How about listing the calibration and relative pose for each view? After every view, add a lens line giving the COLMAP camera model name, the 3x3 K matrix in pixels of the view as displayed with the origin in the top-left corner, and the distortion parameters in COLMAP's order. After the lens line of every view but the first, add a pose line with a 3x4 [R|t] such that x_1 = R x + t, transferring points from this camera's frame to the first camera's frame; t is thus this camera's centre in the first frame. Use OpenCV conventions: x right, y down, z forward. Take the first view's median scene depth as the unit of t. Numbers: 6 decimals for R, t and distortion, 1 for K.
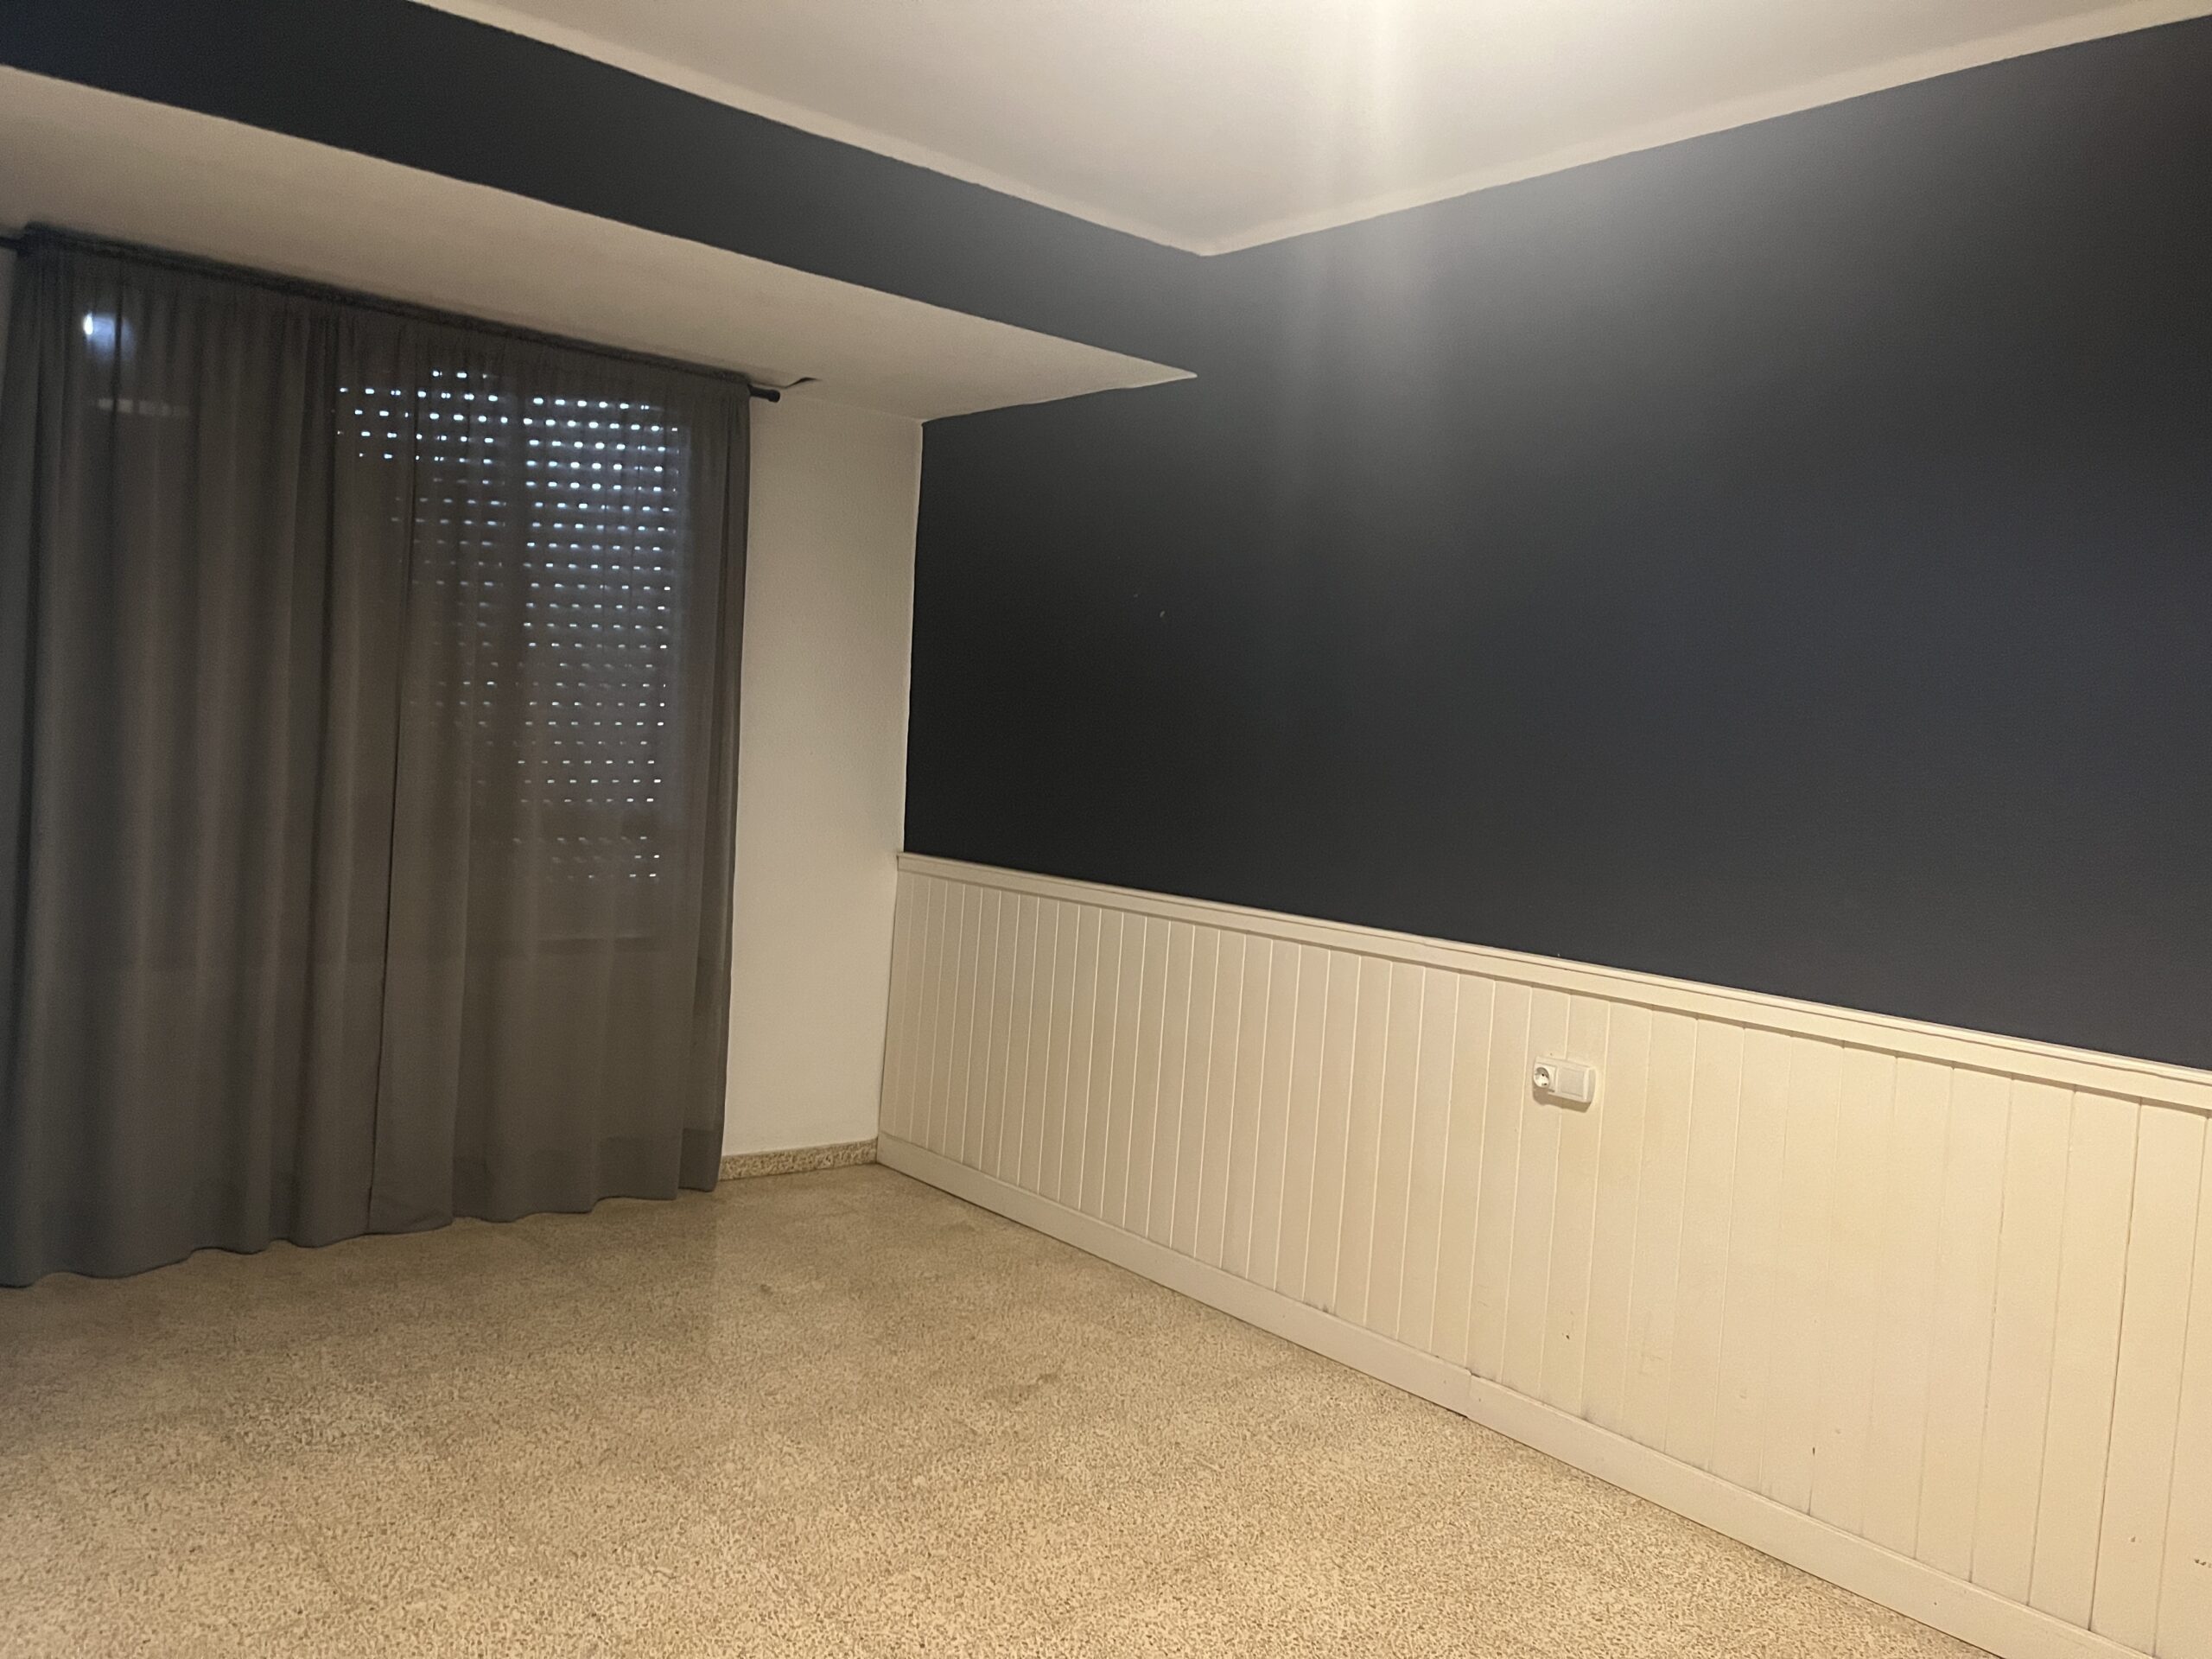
lens RADIAL K [[1675.3, 0, 1100.4], [0, 1675.3, 826.6], [0, 0, 1]] dist [0.056234, -0.075762]
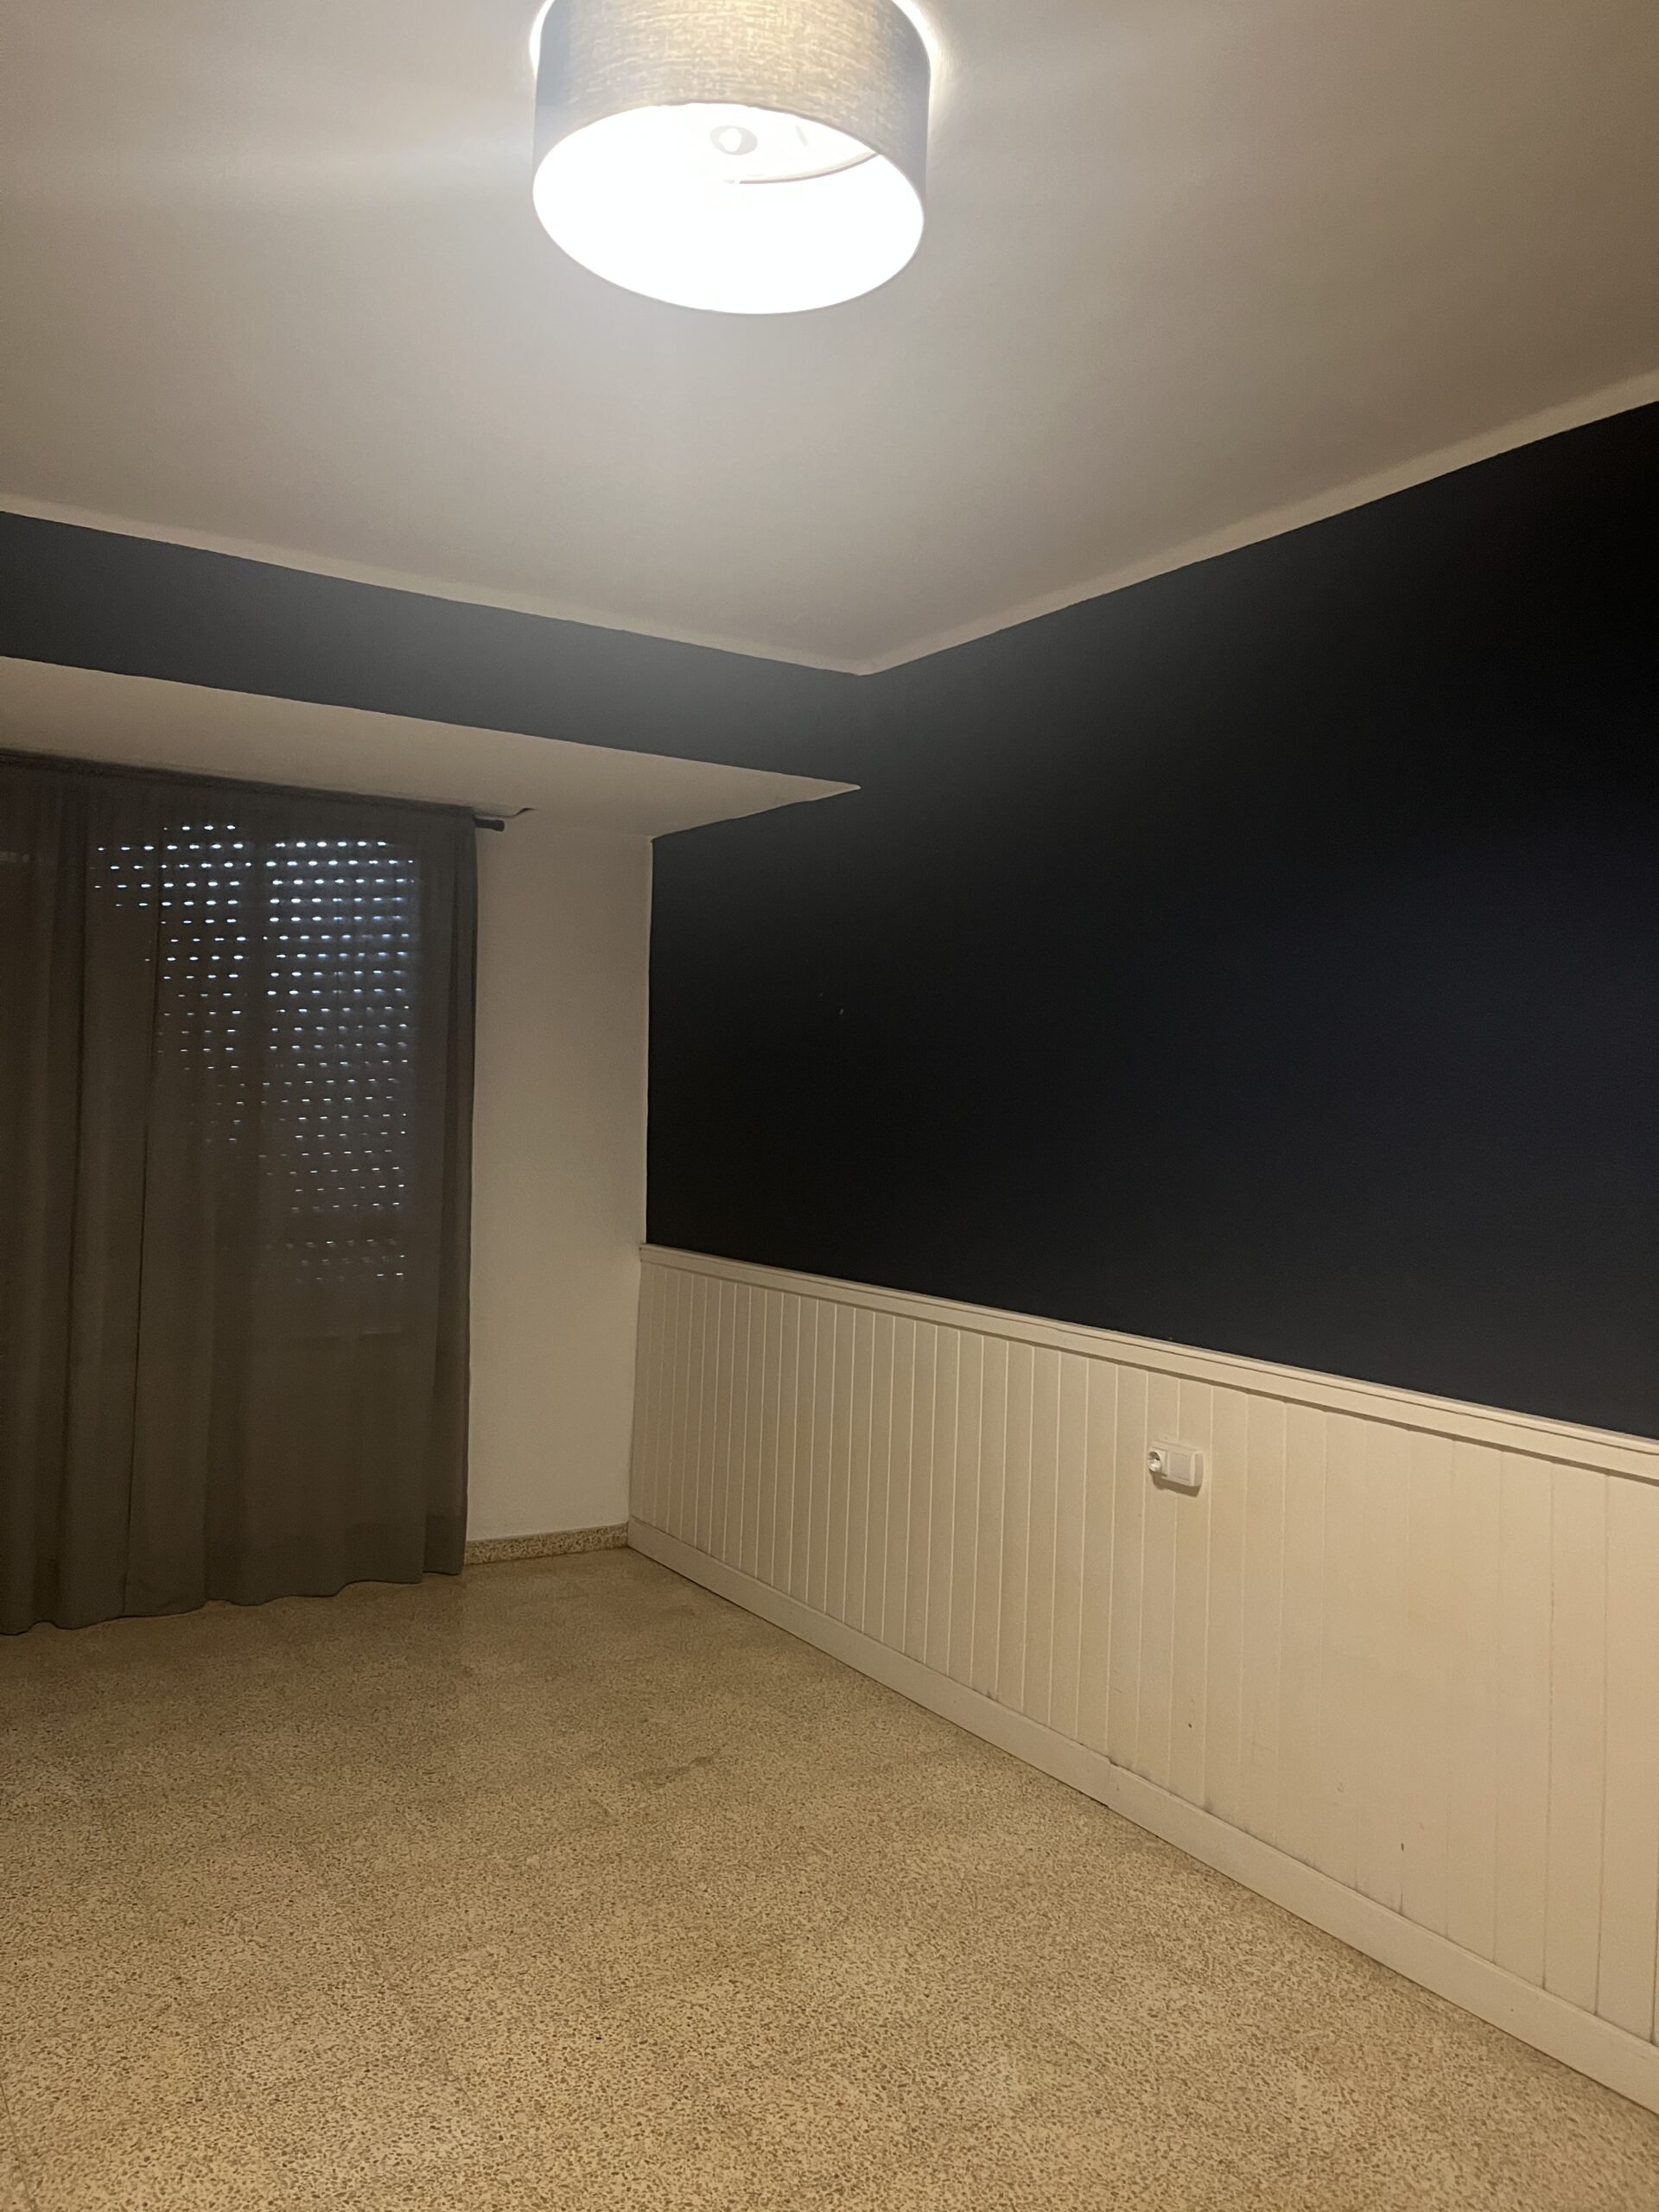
lens RADIAL K [[1675.3, 0, 850.7], [0, 1675.3, 1091.5], [0, 0, 1]] dist [0.056234, -0.075762]
pose [[0.990342, -0.038931, -0.133069, 0.216000], [0.030662, 0.997502, -0.063636, -0.013224], [0.135214, 0.058941, 0.989062, -0.033909]]
